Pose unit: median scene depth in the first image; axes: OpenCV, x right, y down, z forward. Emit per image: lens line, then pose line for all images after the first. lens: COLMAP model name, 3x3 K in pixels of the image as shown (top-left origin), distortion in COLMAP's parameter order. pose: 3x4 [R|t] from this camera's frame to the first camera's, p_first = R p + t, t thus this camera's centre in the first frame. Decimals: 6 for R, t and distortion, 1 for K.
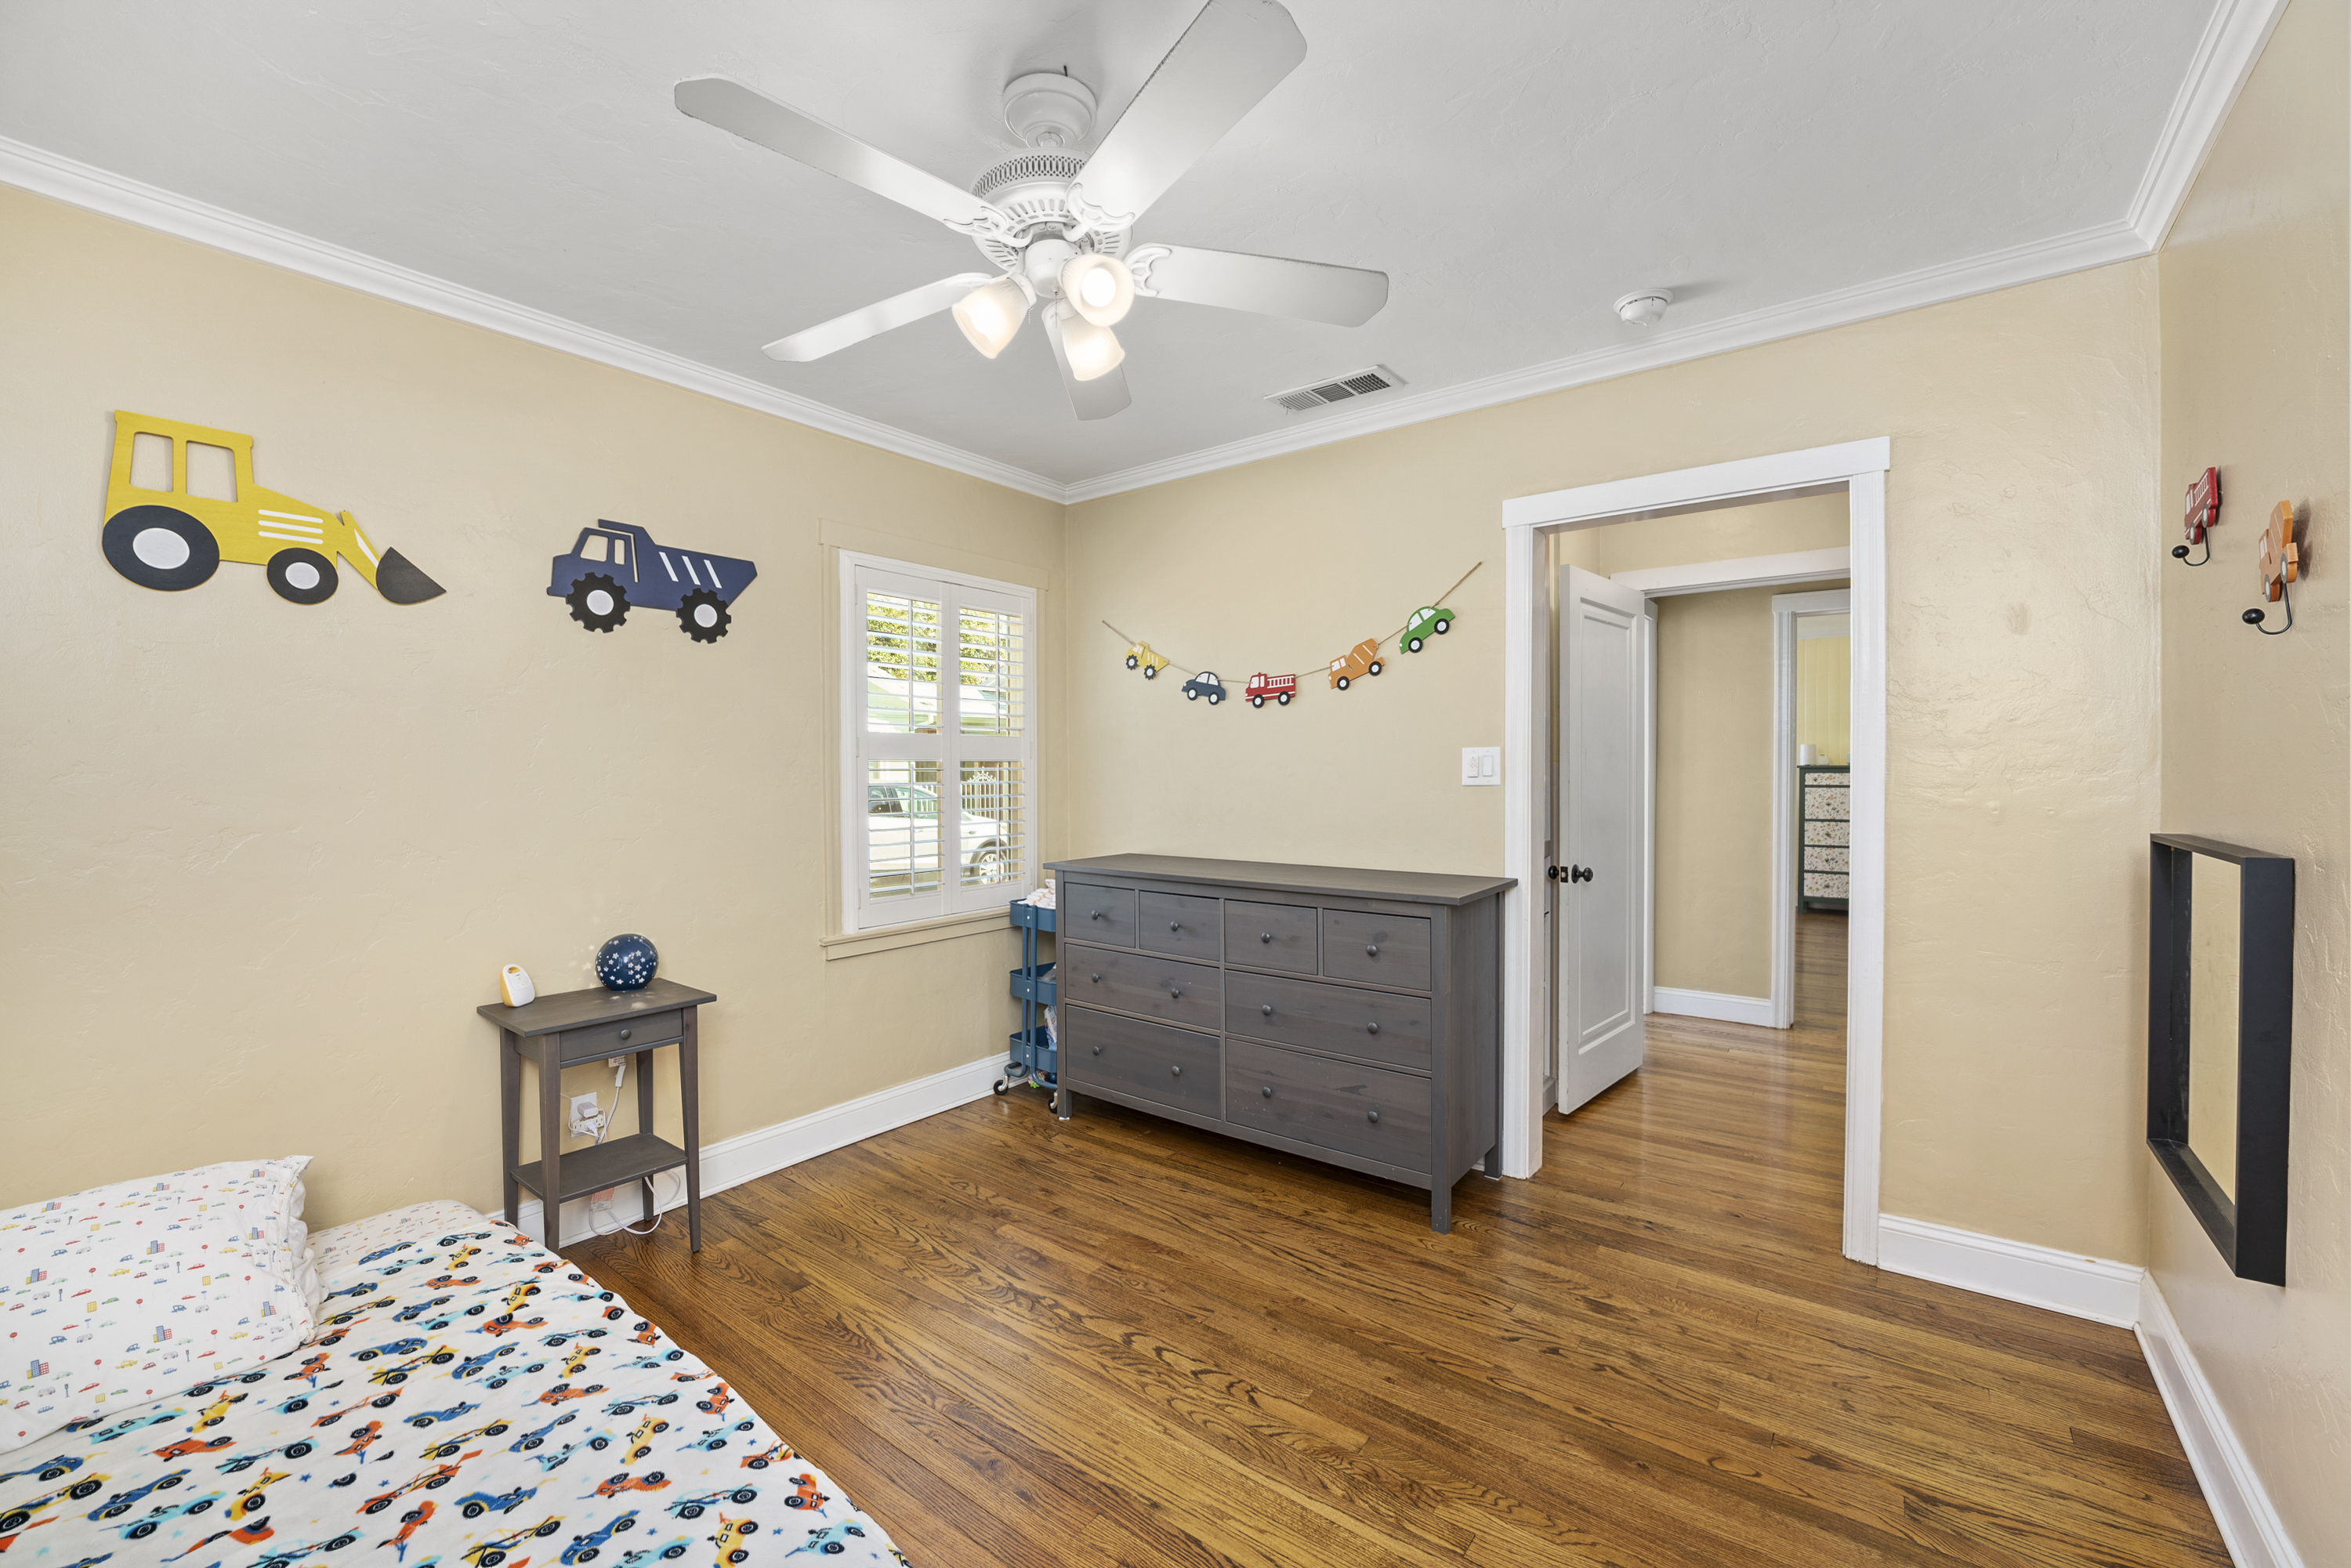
lens RADIAL K [[949.0, 0, 1170.9], [0, 949.0, 779.5], [0, 0, 1]] dist [-0.022522, 0.000455]
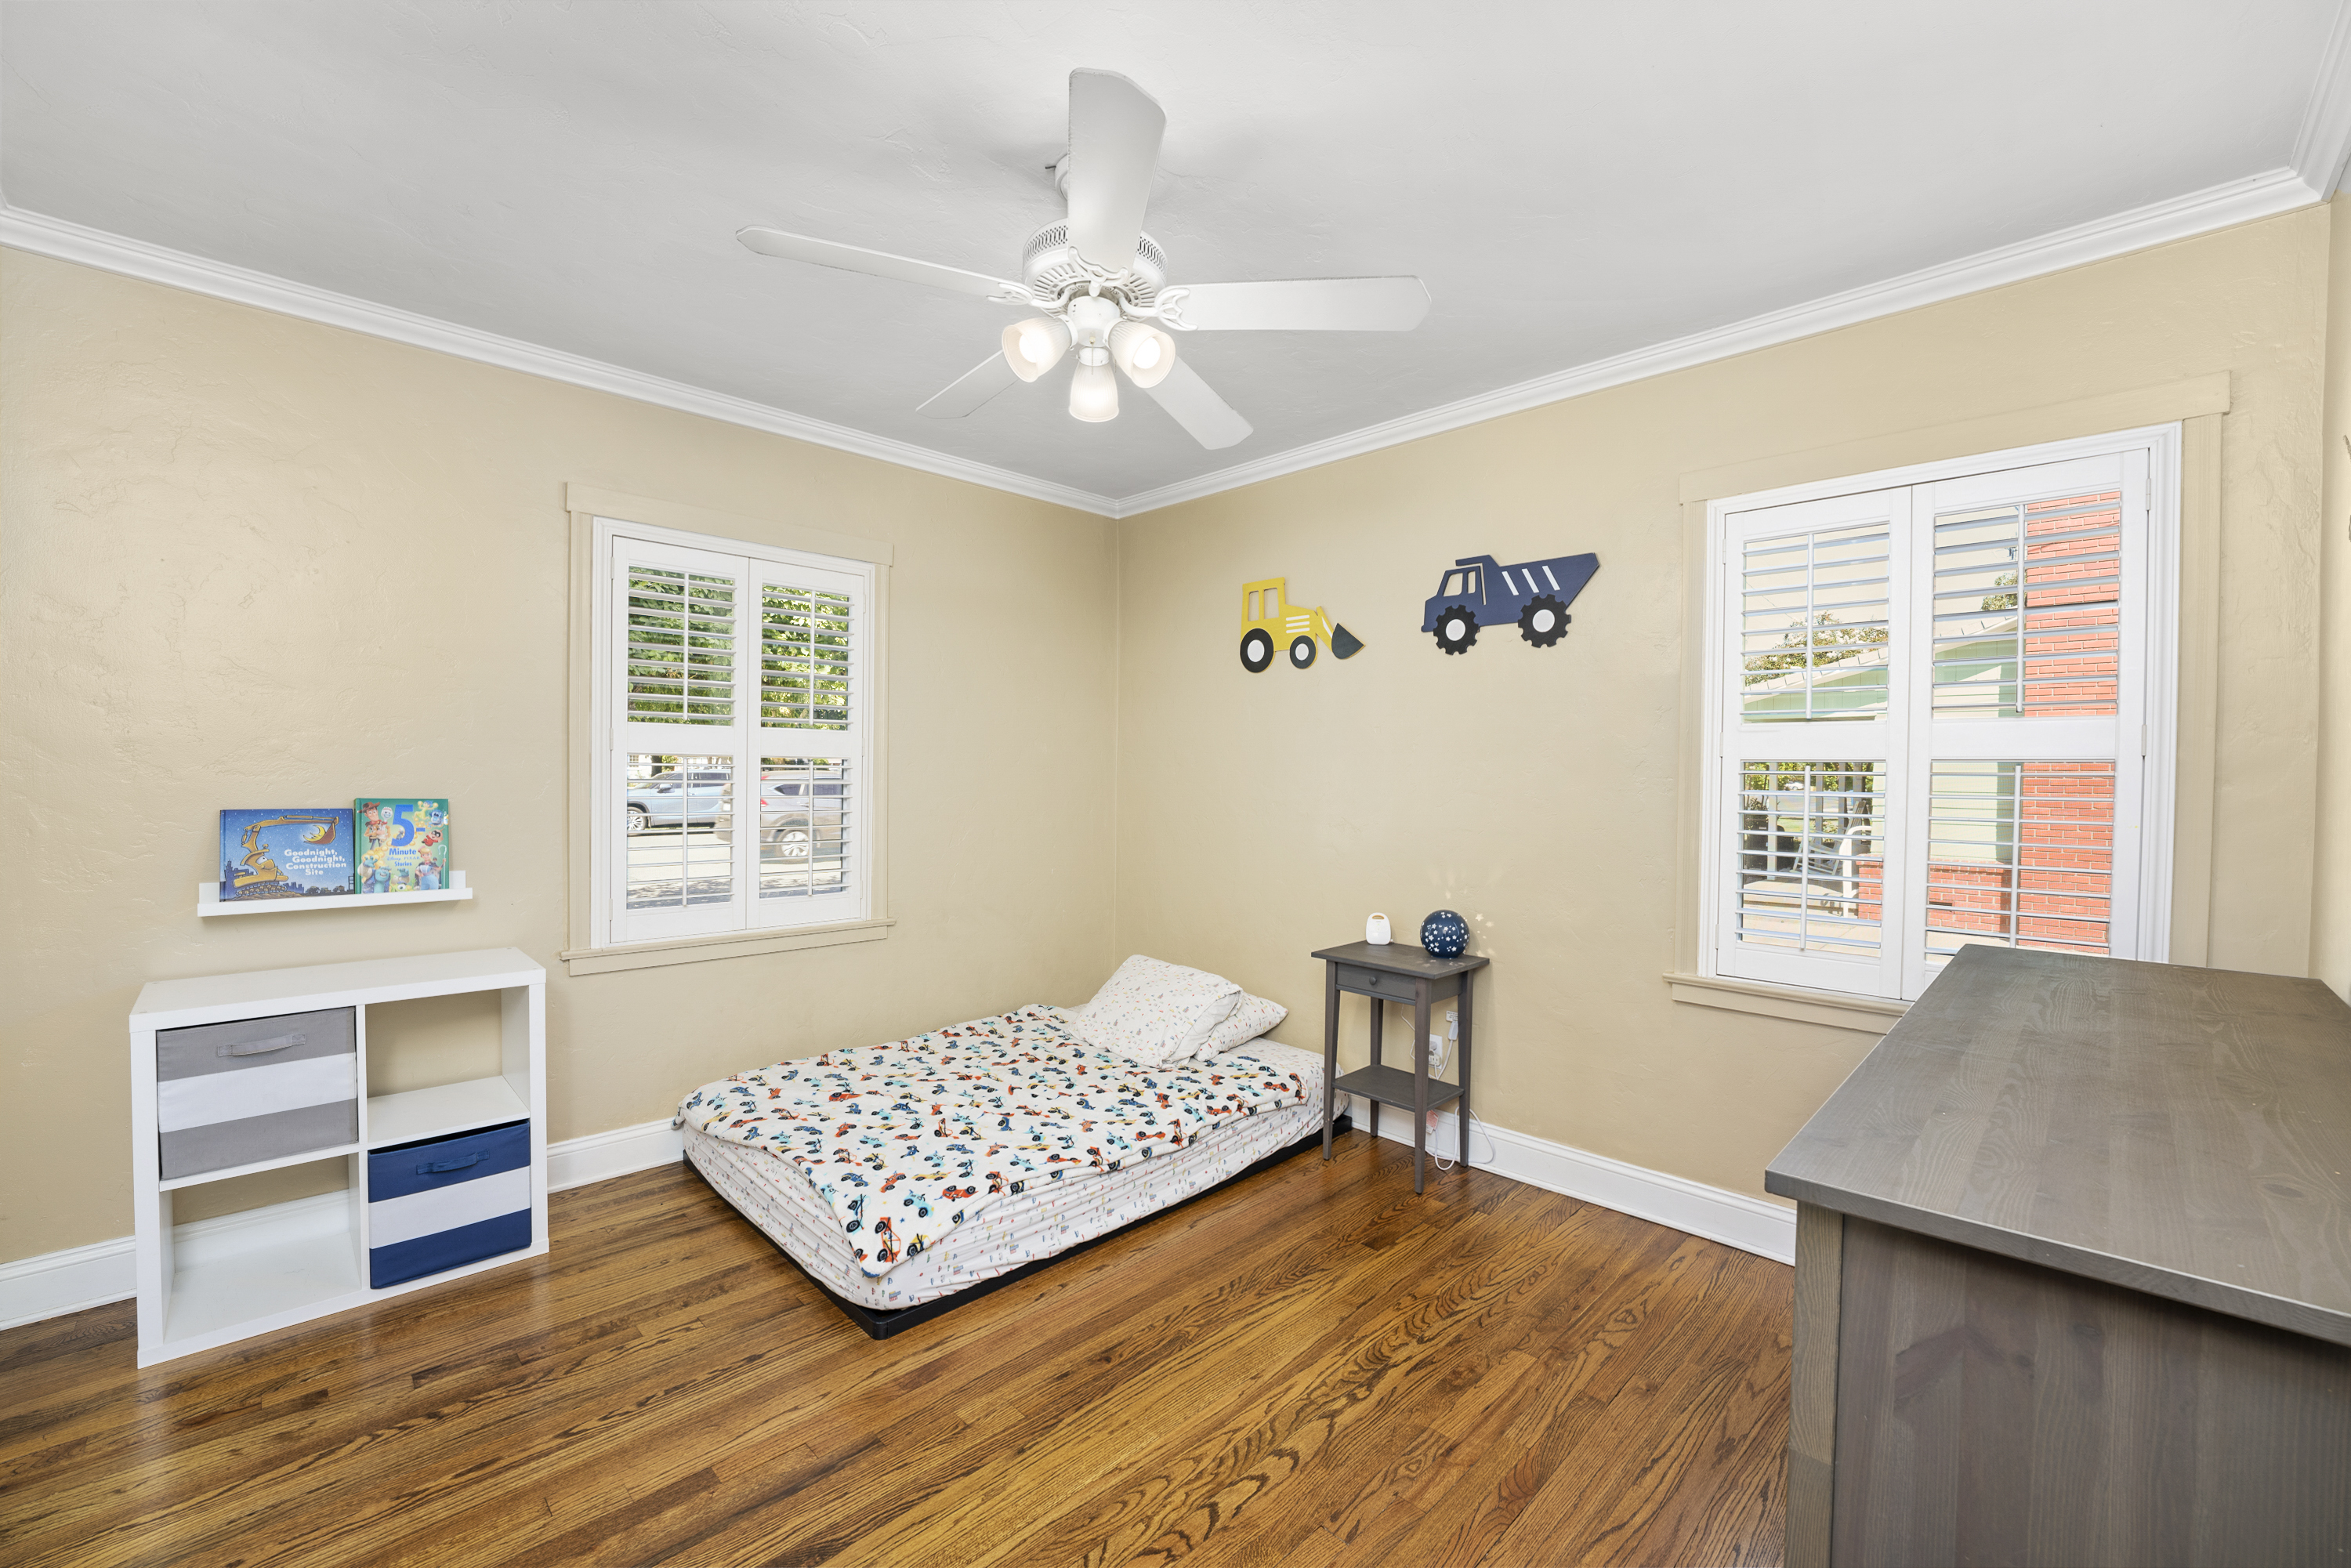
lens RADIAL K [[949.0, 0, 1169.2], [0, 949.0, 777.5], [0, 0, 1]] dist [-0.022522, 0.000455]
pose [[-0.133706, 0.013062, -0.990935, 0.640166], [-0.018523, 0.999706, 0.015677, -0.013415], [0.990848, 0.020451, -0.133425, 0.813367]]
